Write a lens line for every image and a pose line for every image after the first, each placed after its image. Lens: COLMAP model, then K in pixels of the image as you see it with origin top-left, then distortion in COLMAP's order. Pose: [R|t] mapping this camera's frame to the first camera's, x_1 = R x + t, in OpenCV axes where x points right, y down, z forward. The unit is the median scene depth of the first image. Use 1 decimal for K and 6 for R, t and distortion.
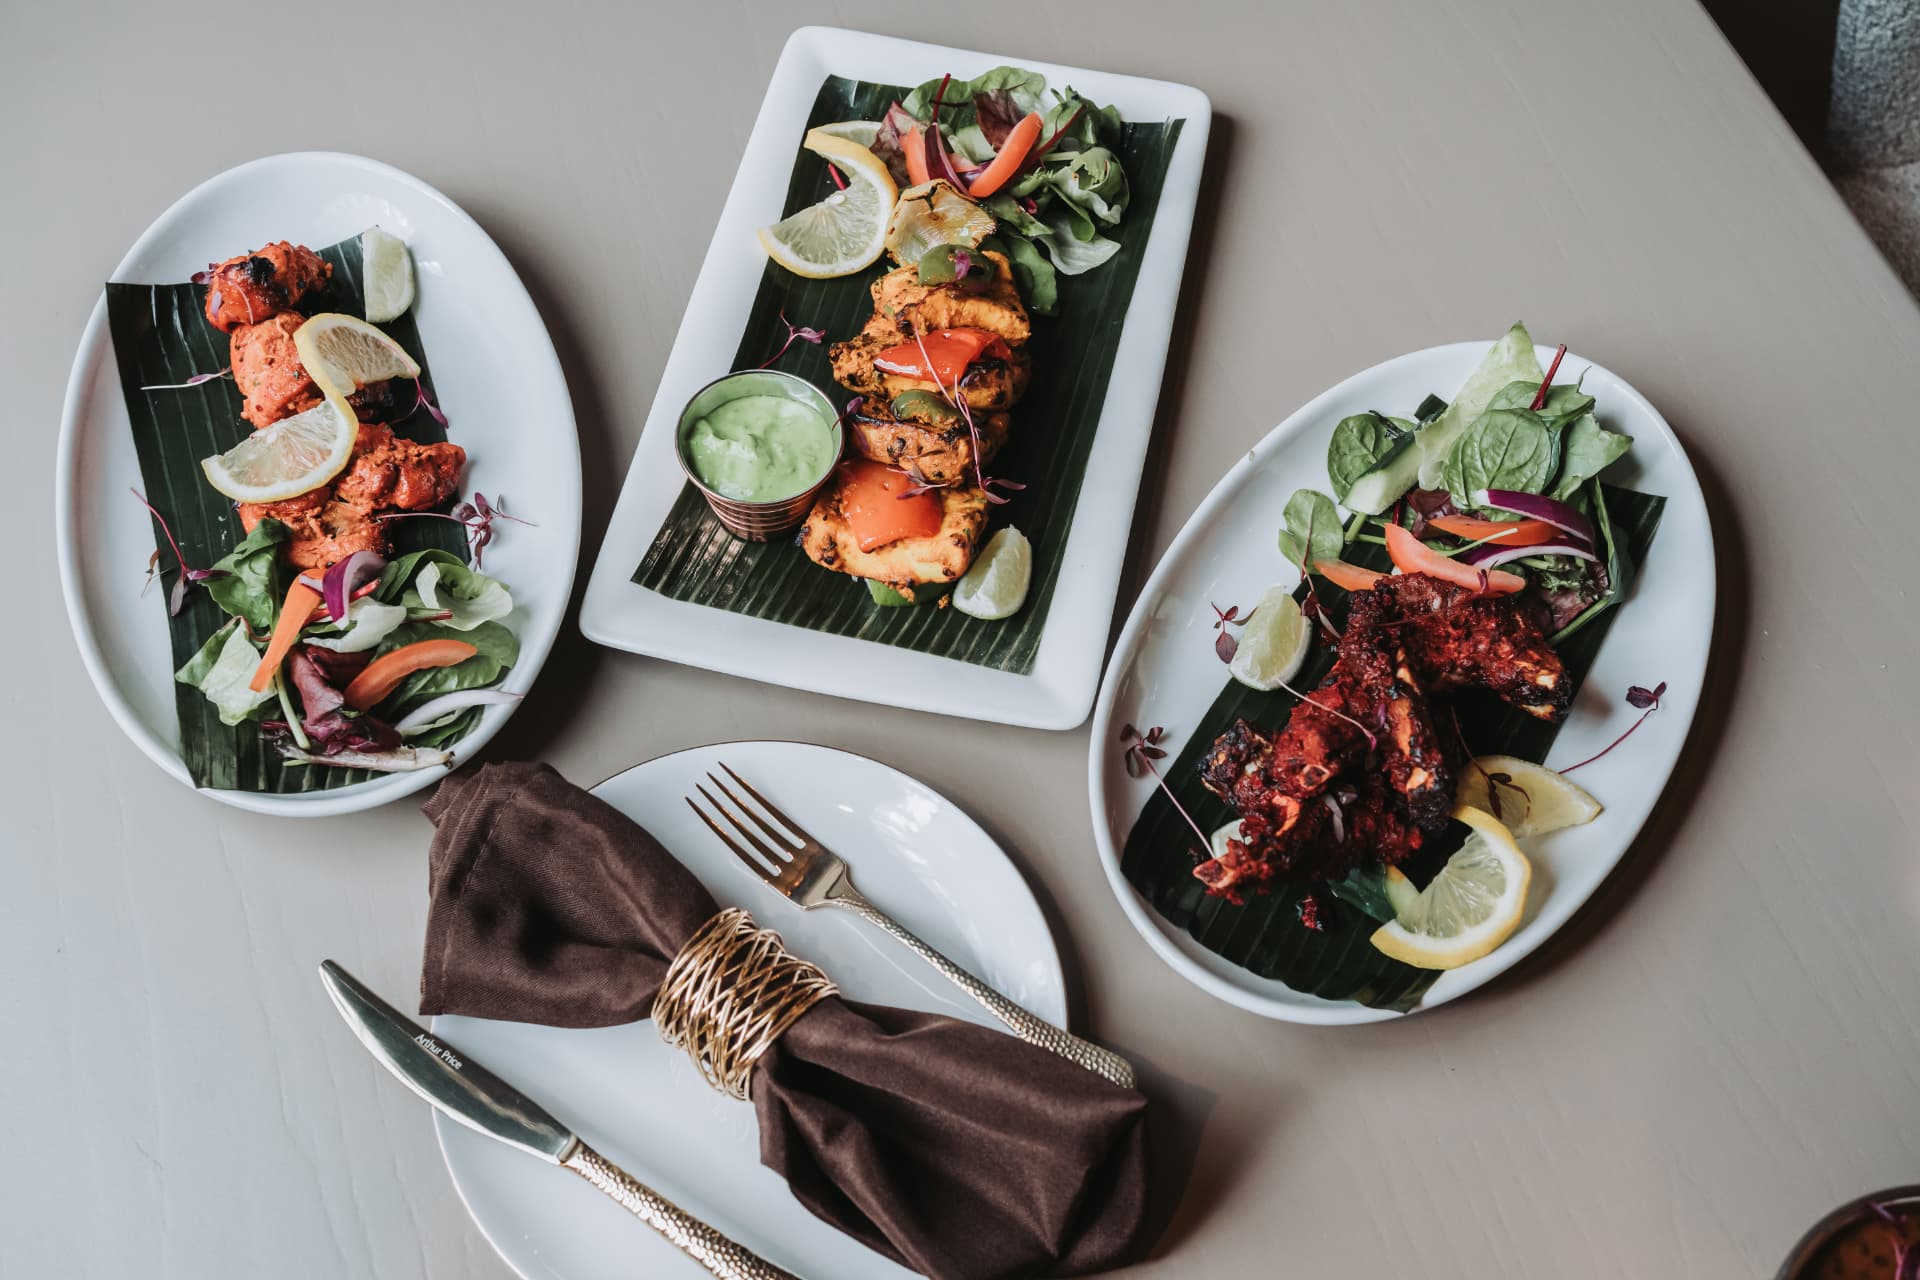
lens RADIAL K [[2090.7, 0, 961.0], [0, 2090.7, 619.3], [0, 0, 1]] dist [-0.009605, -0.001167]
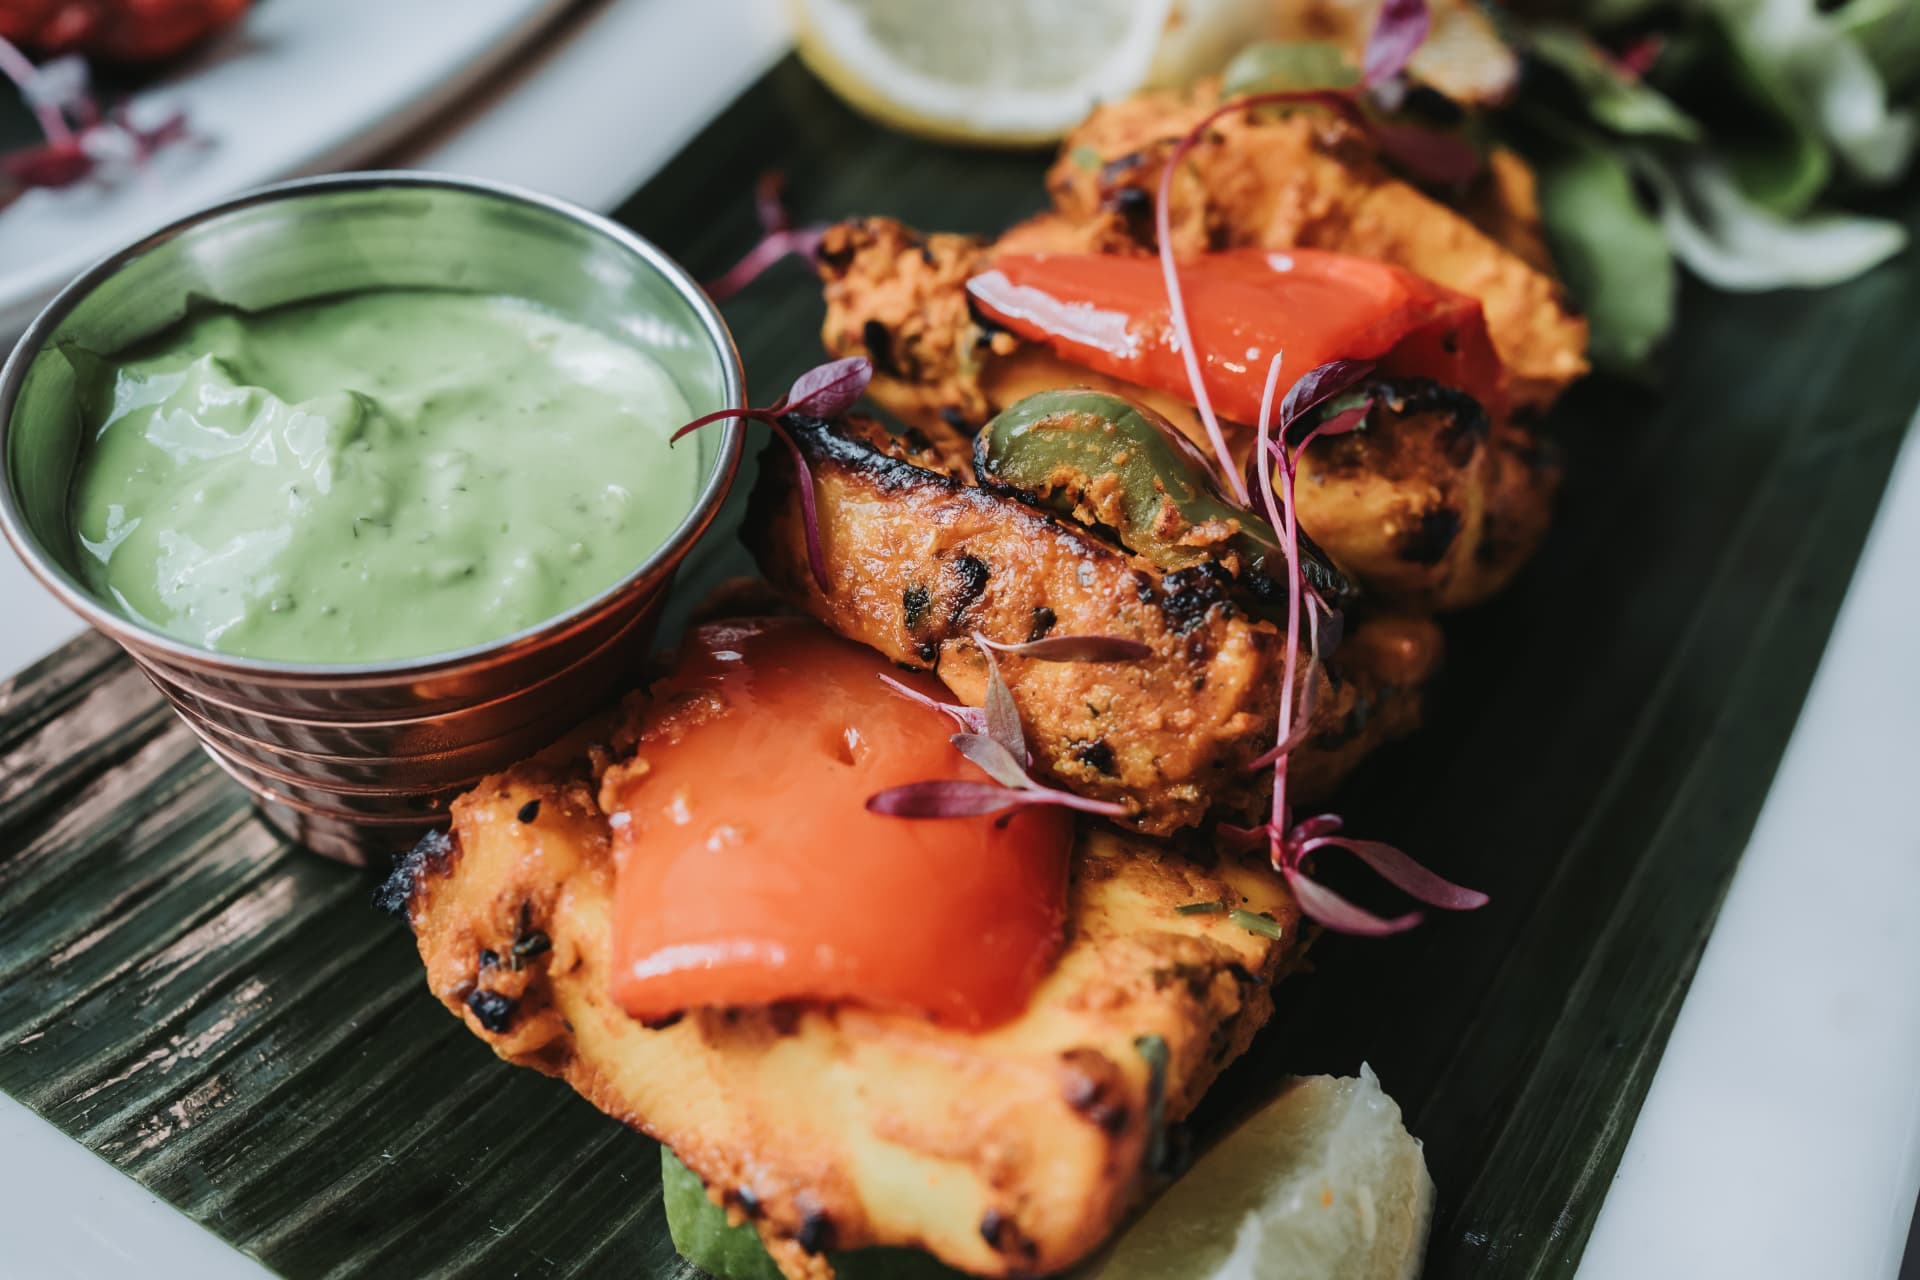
lens RADIAL K [[2090.7, 0, 961.0], [0, 2090.7, 619.3], [0, 0, 1]] dist [-0.009605, -0.001167]
pose [[0.959431, 0.234834, -0.156027, 0.005852], [-0.261255, 0.948560, -0.178831, -0.036315], [0.106005, 0.212338, 0.971429, 0.711228]]
